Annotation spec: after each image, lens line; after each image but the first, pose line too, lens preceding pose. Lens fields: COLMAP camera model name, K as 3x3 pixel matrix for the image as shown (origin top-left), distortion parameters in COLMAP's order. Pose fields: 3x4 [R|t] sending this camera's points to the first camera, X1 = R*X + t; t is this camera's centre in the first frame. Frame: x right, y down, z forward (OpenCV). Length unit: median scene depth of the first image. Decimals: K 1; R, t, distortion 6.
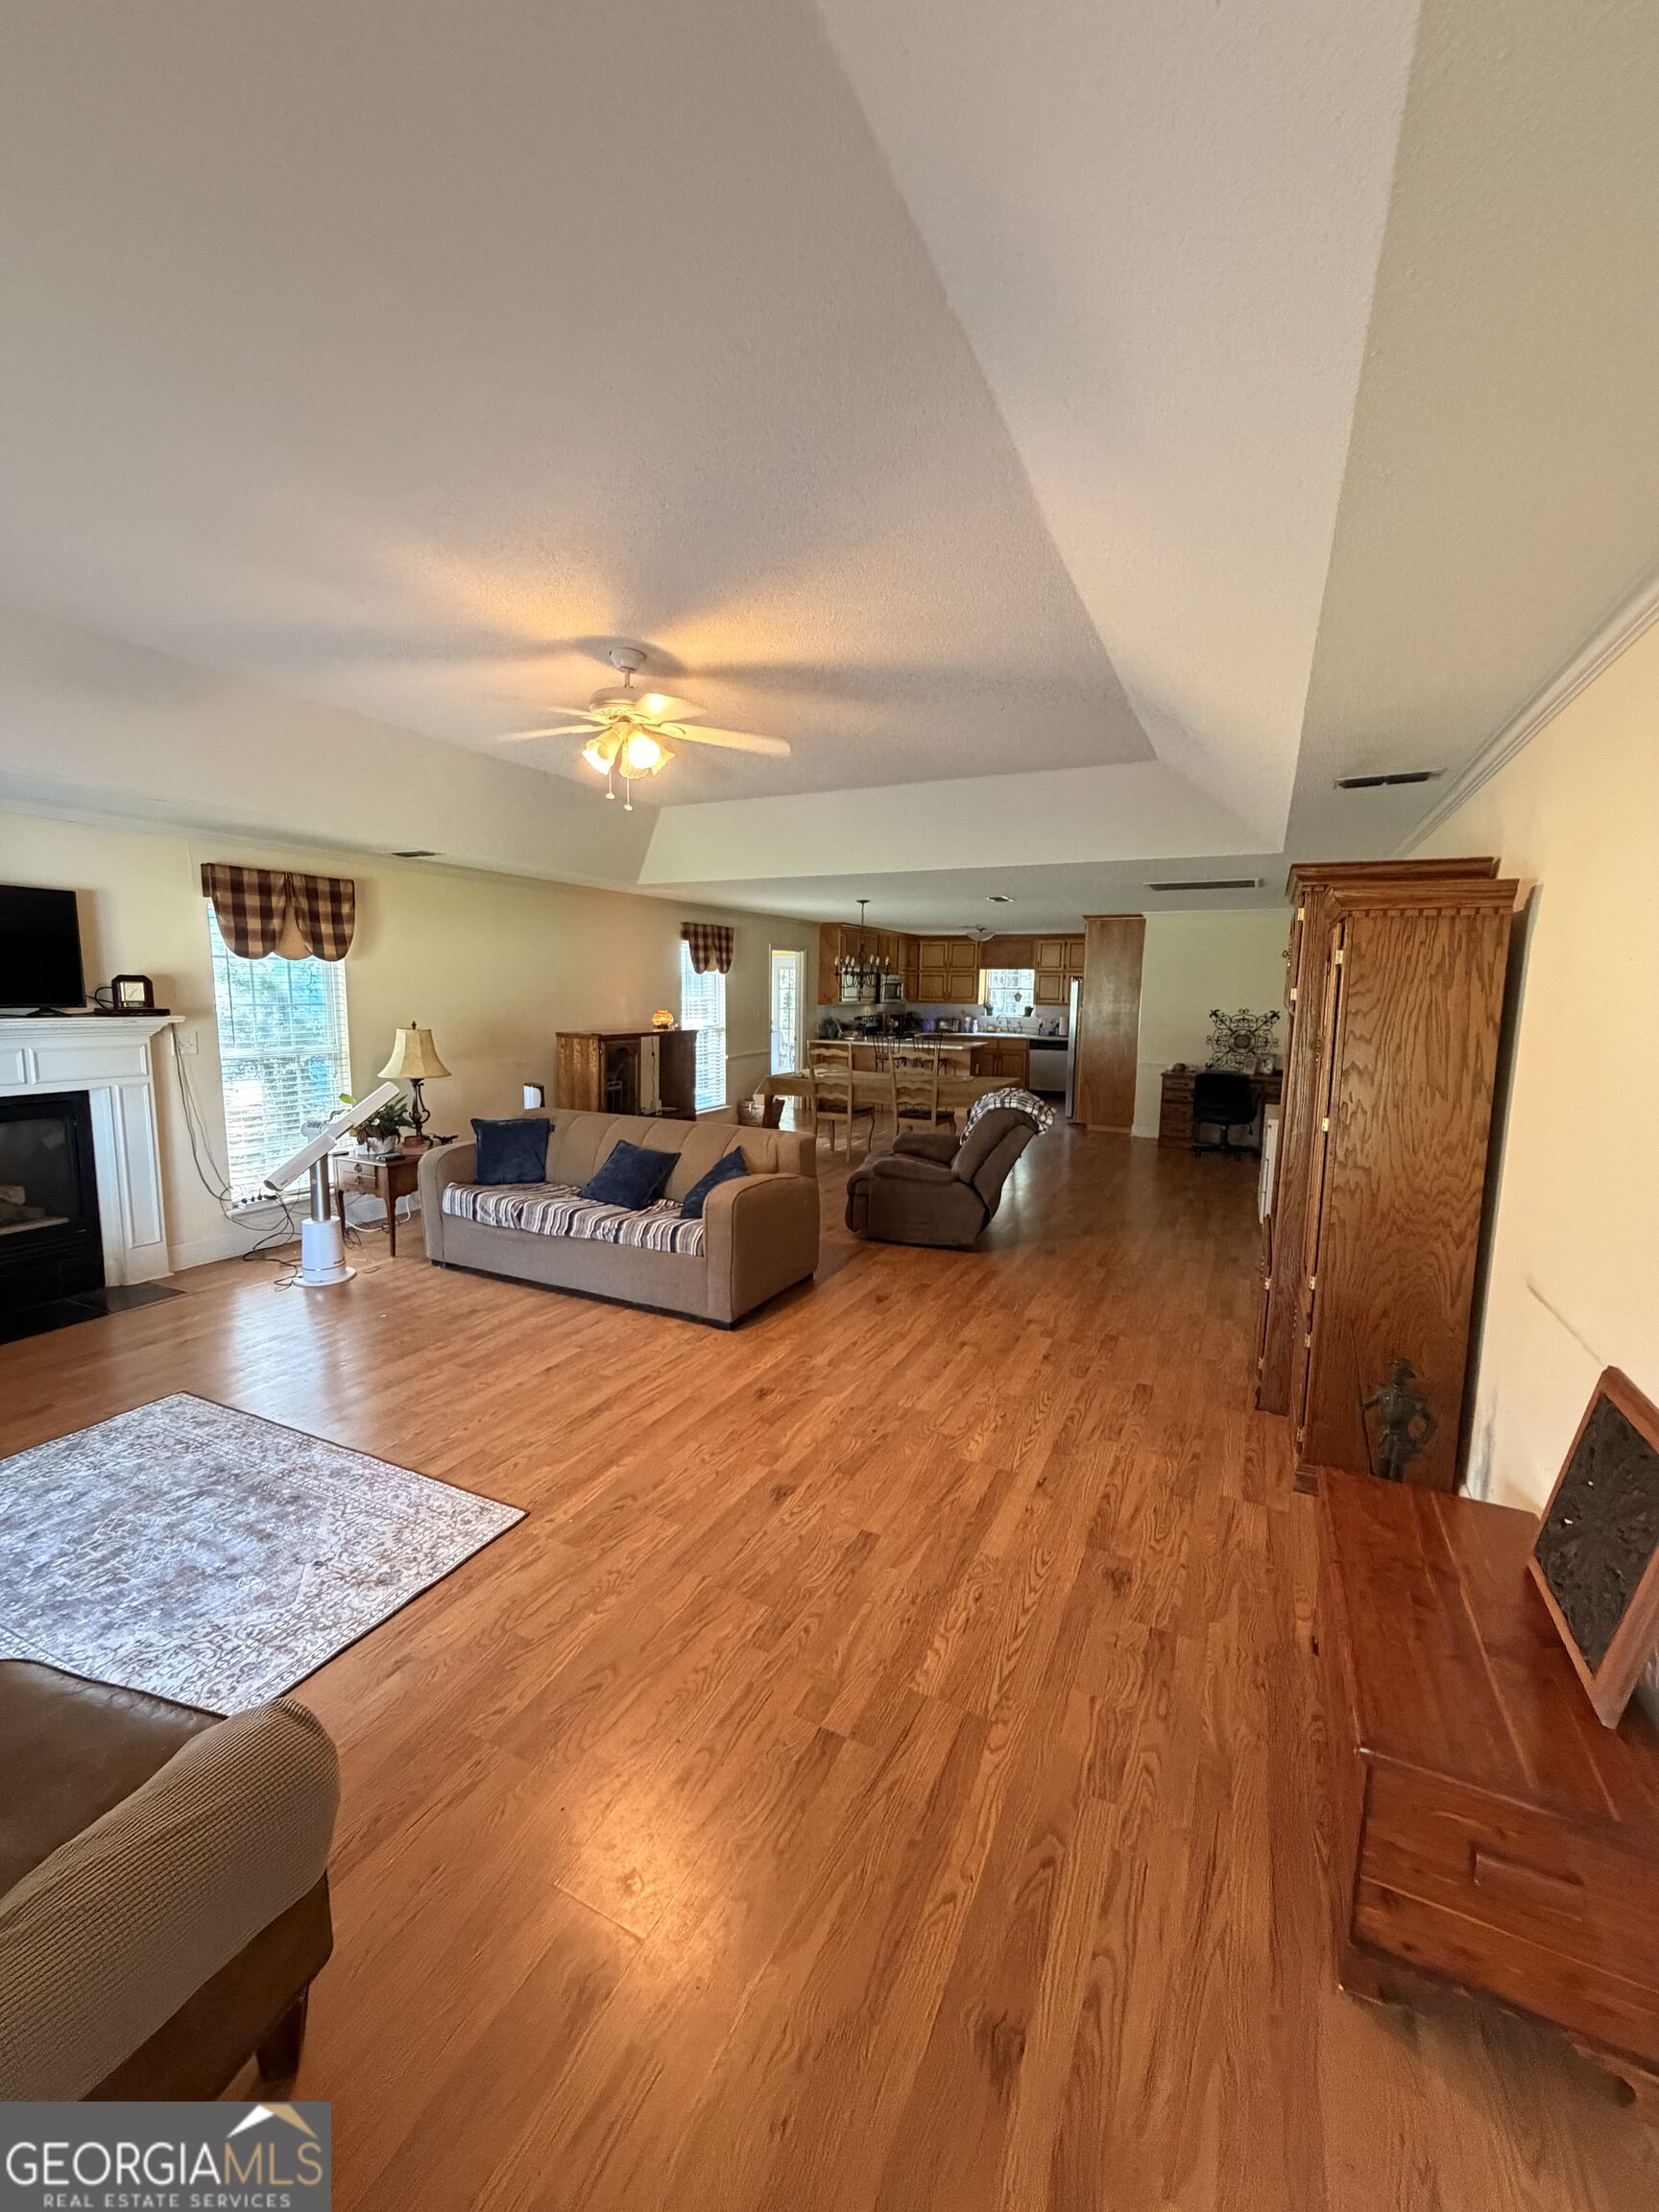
lens RADIAL K [[881.0, 0, 826.6], [0, 881.0, 1104.5], [0, 0, 1]] dist [-0.000875, 0.000654]
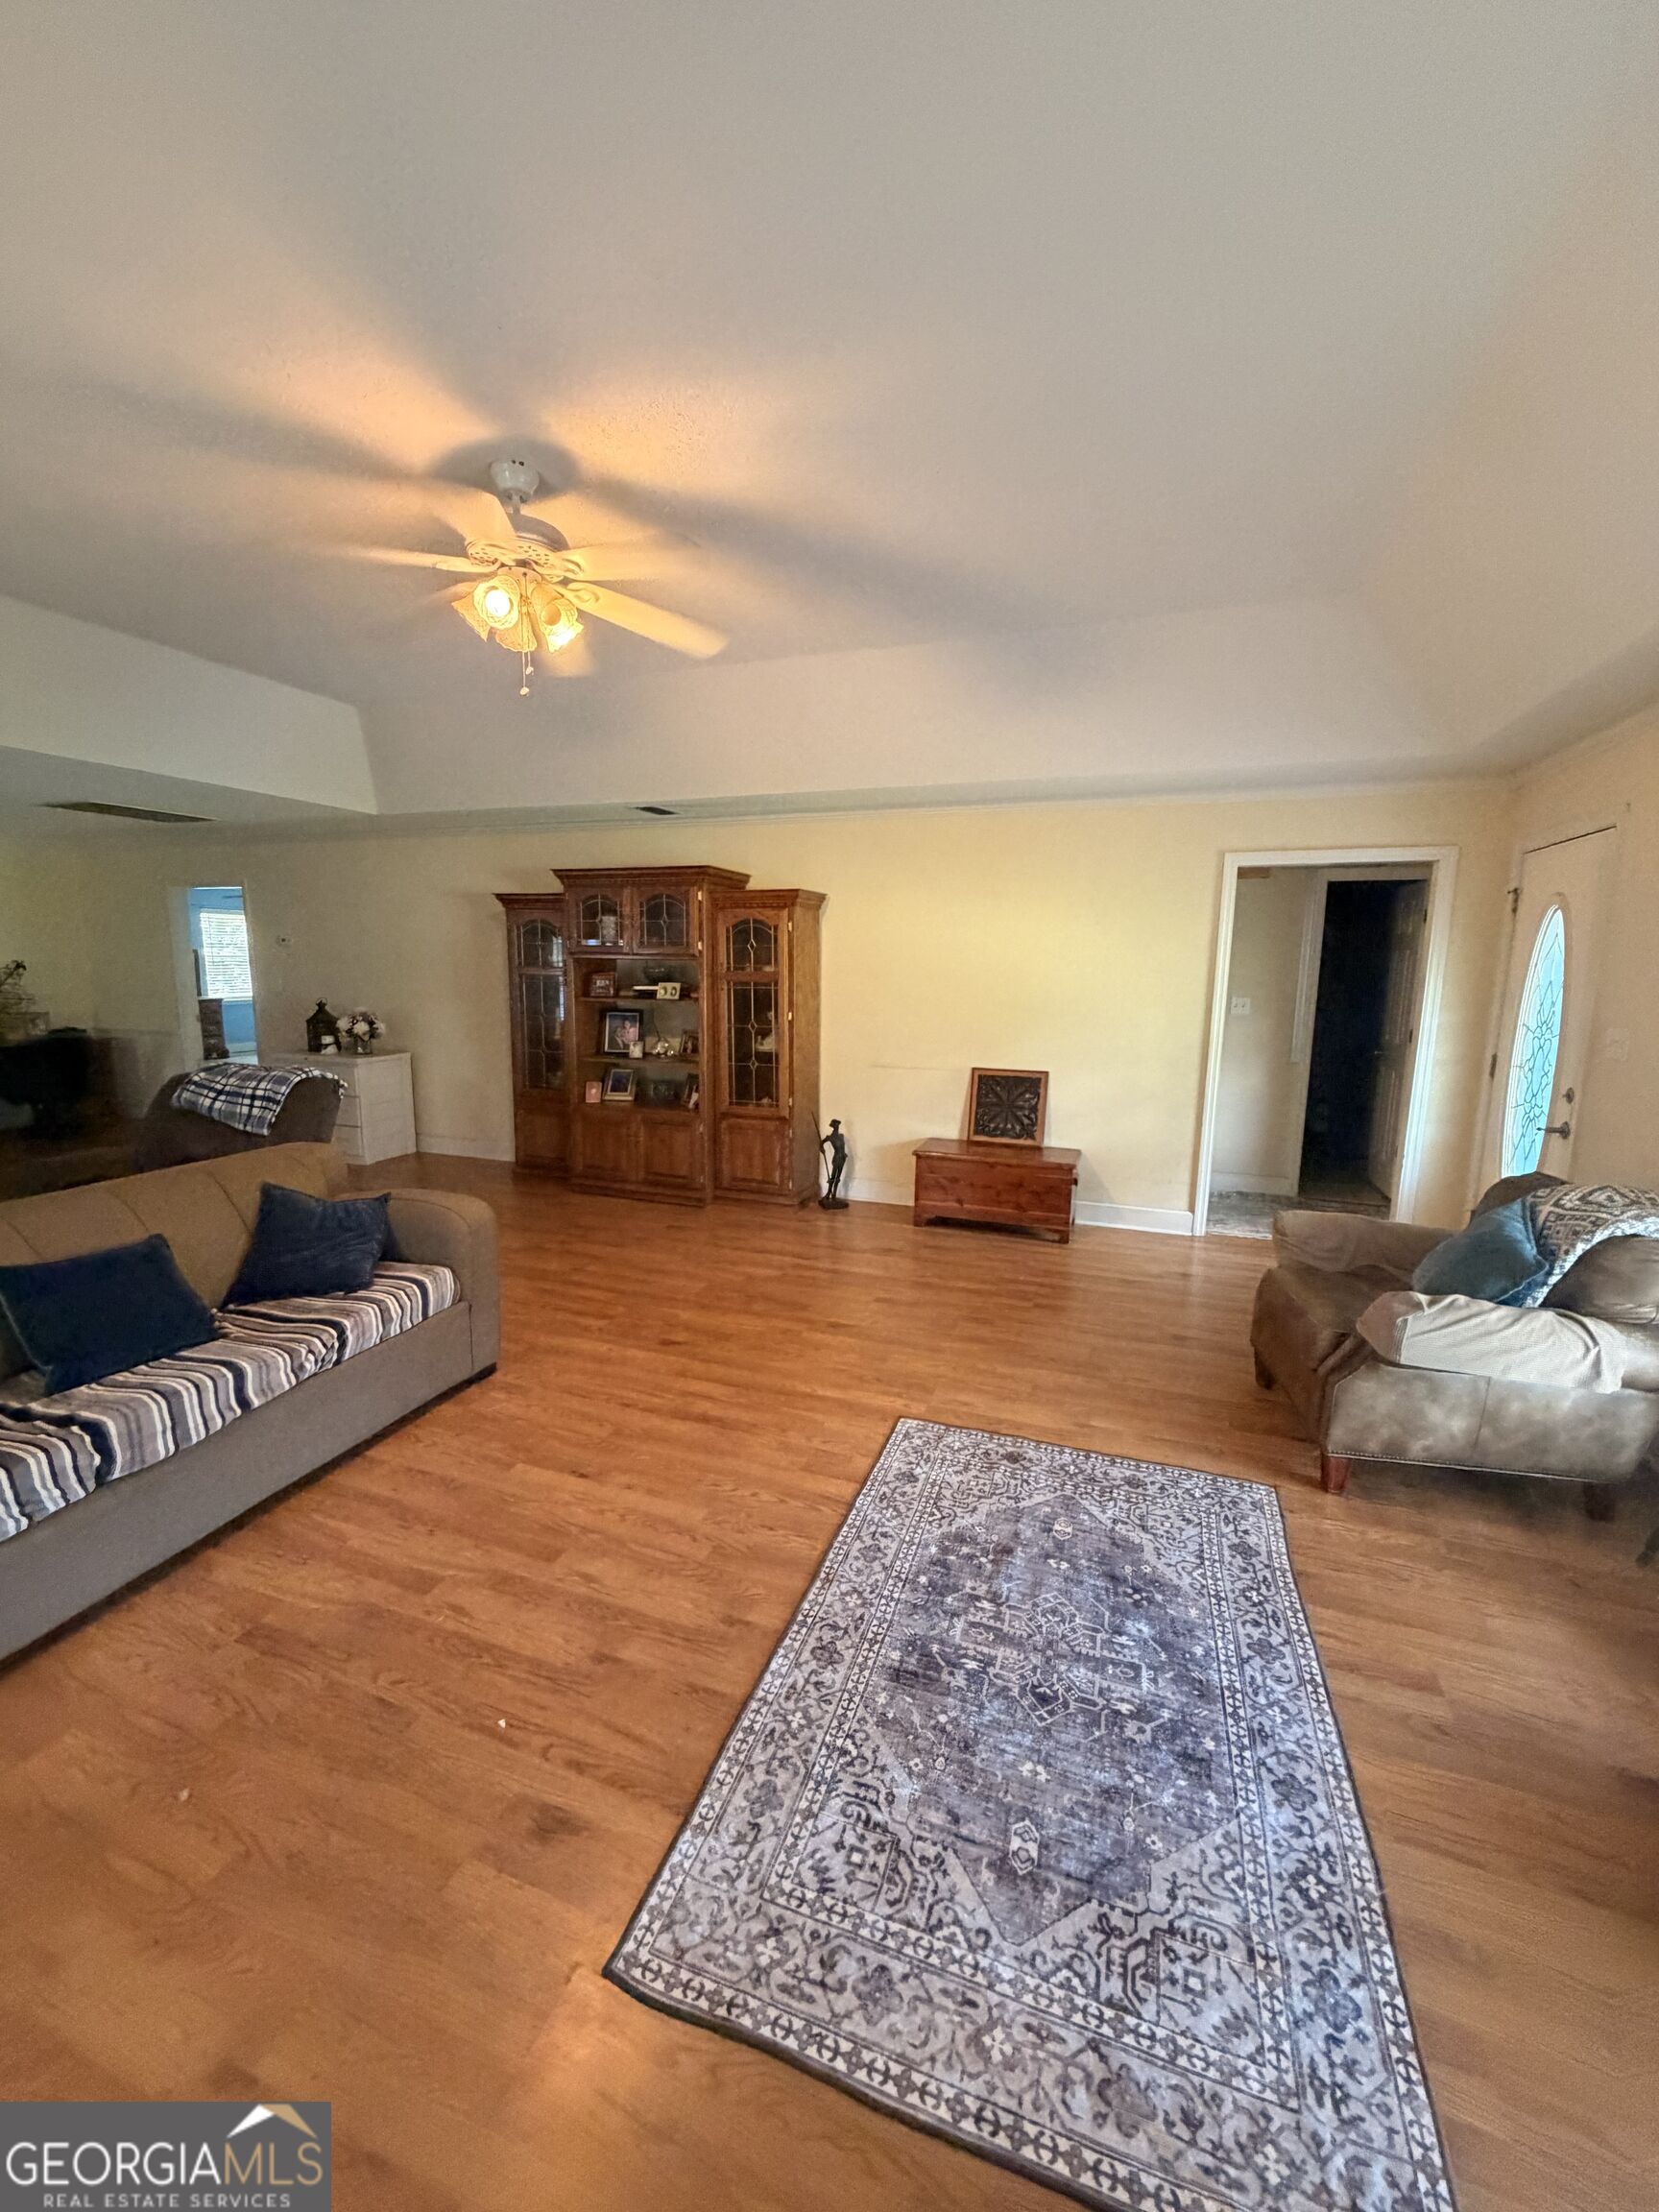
lens RADIAL K [[881.0, 0, 826.2], [0, 881.0, 1101.6], [0, 0, 1]] dist [-0.000875, 0.000654]
pose [[-0.103187, -0.178088, 0.978589, -0.827401], [0.117396, 0.974784, 0.189775, -0.092572], [-0.987710, 0.134465, -0.079679, 0.689505]]
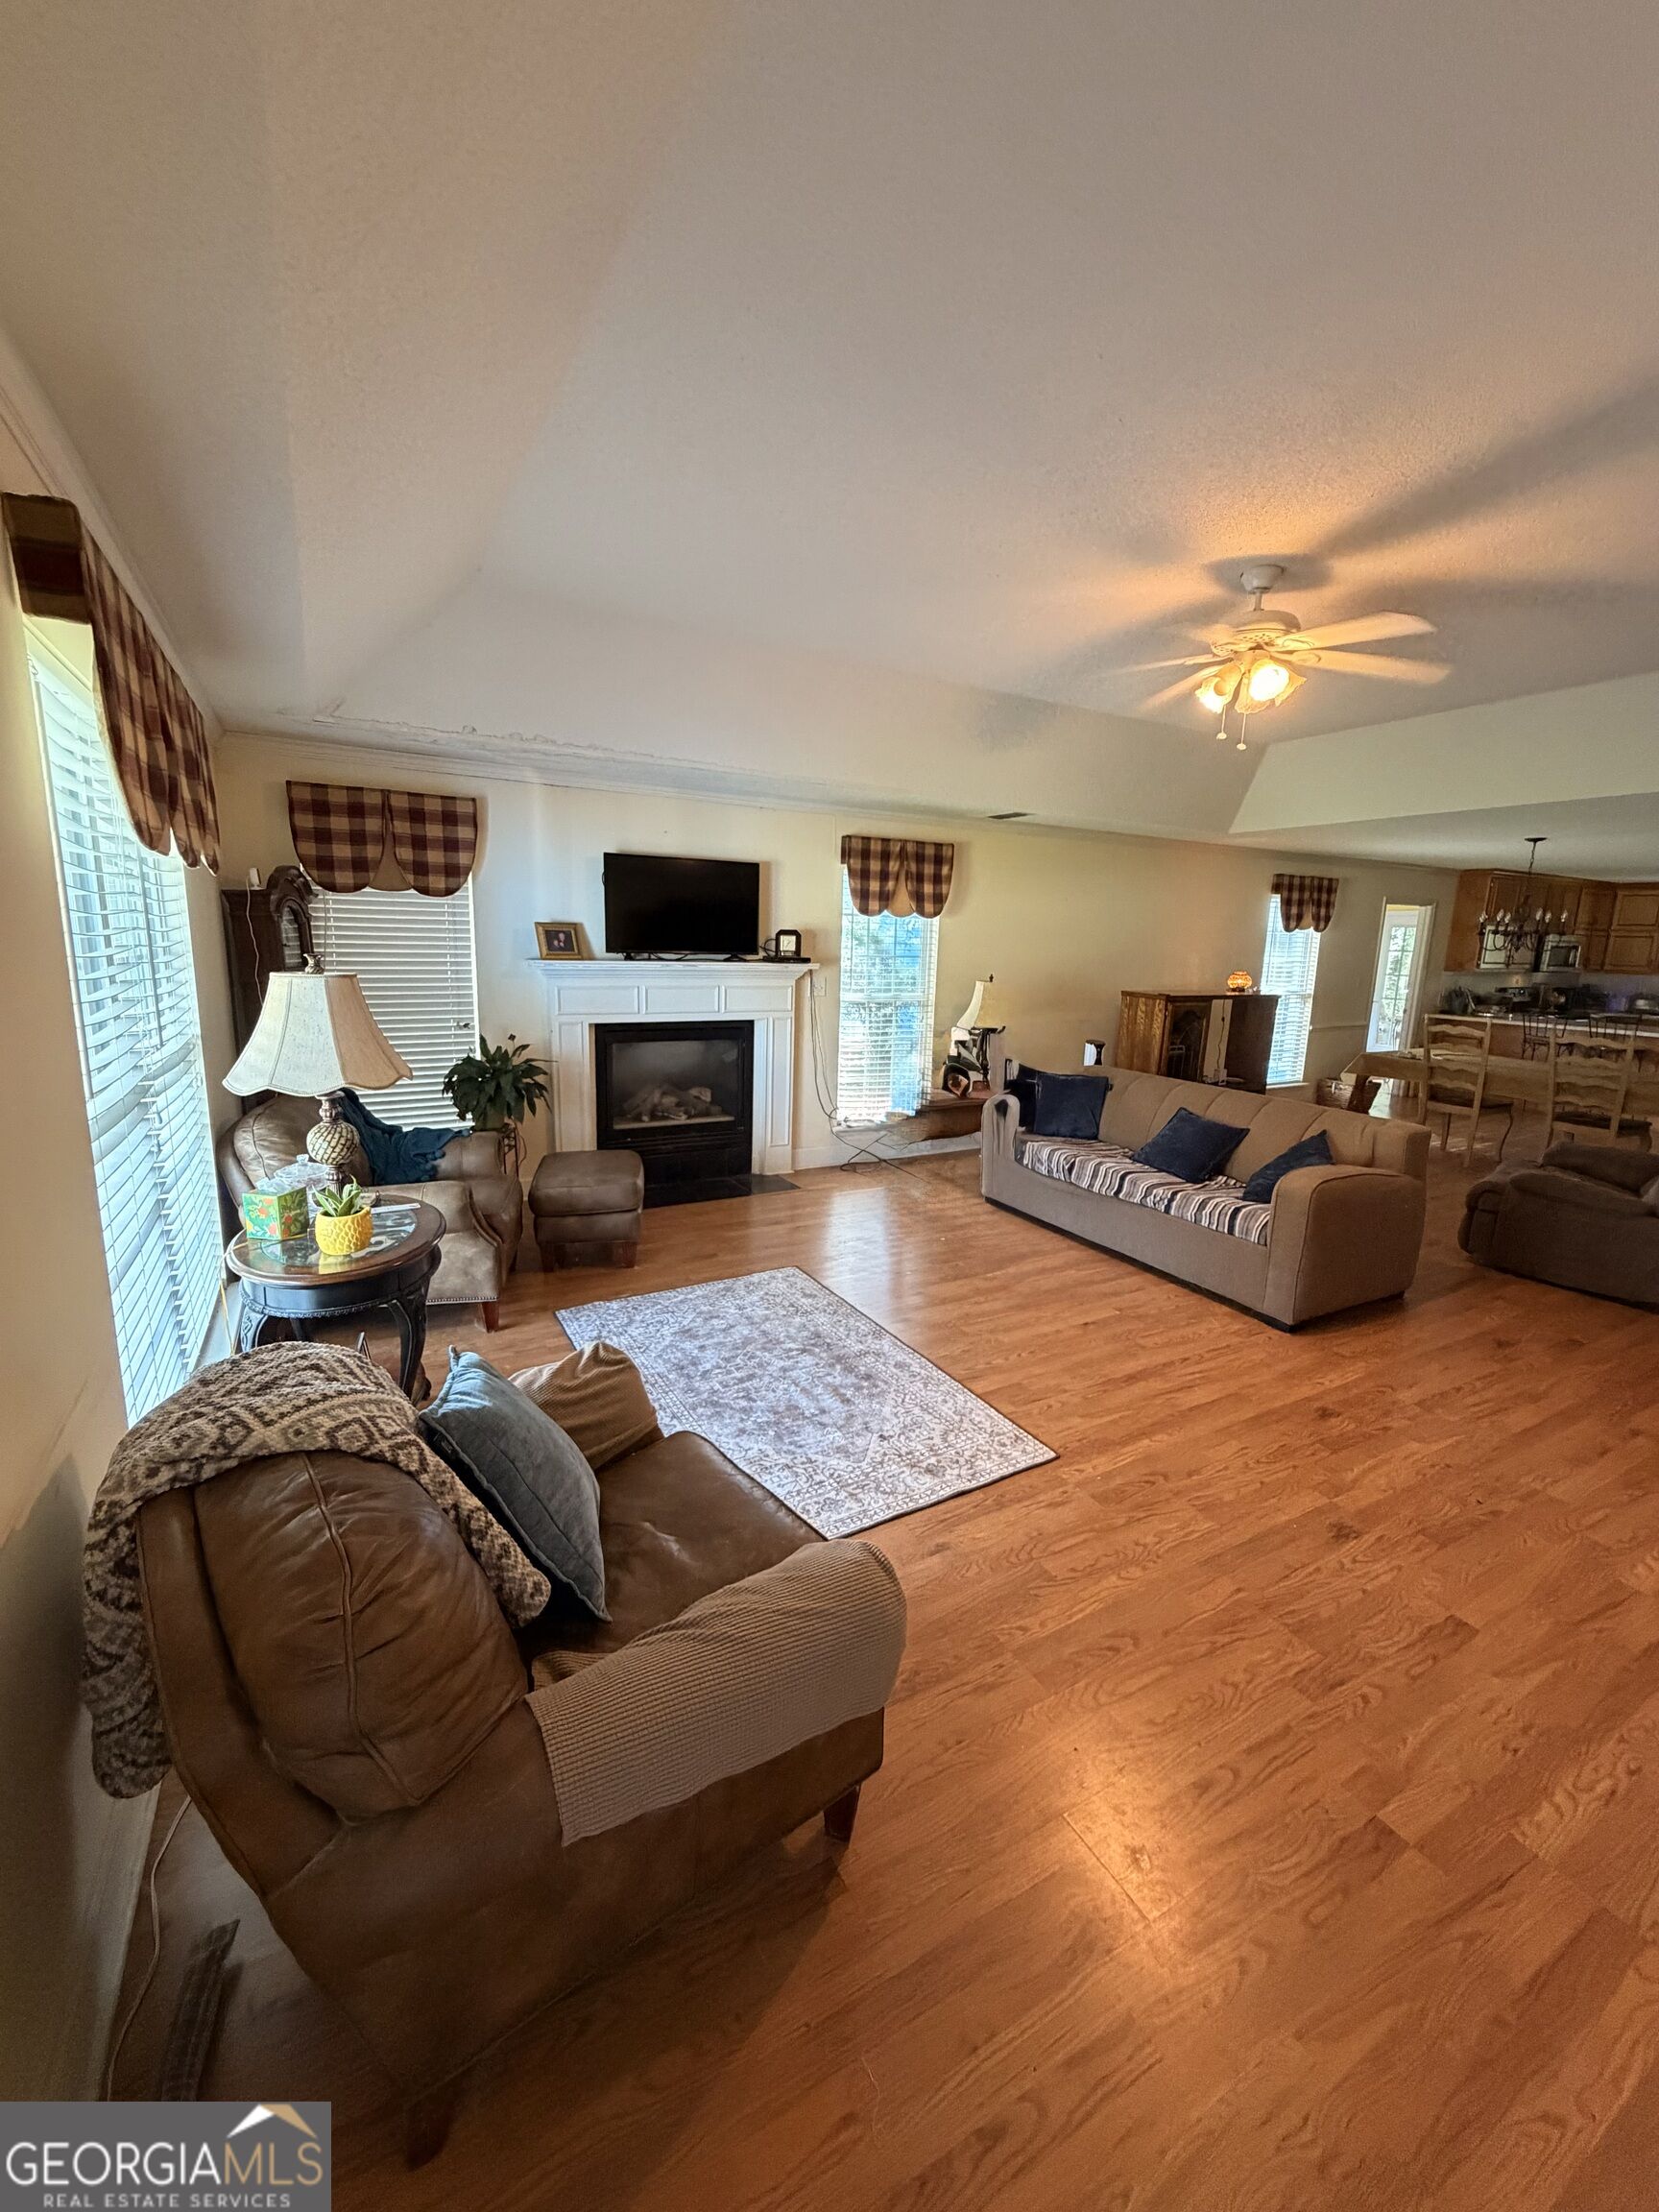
lens RADIAL K [[881.0, 0, 823.1], [0, 881.0, 1102.5], [0, 0, 1]] dist [-0.000875, 0.000654]
pose [[0.818985, 0.114695, -0.562235, -0.019825], [-0.090015, 0.993369, 0.071525, 0.002503], [0.566711, -0.007968, 0.823878, -0.001409]]
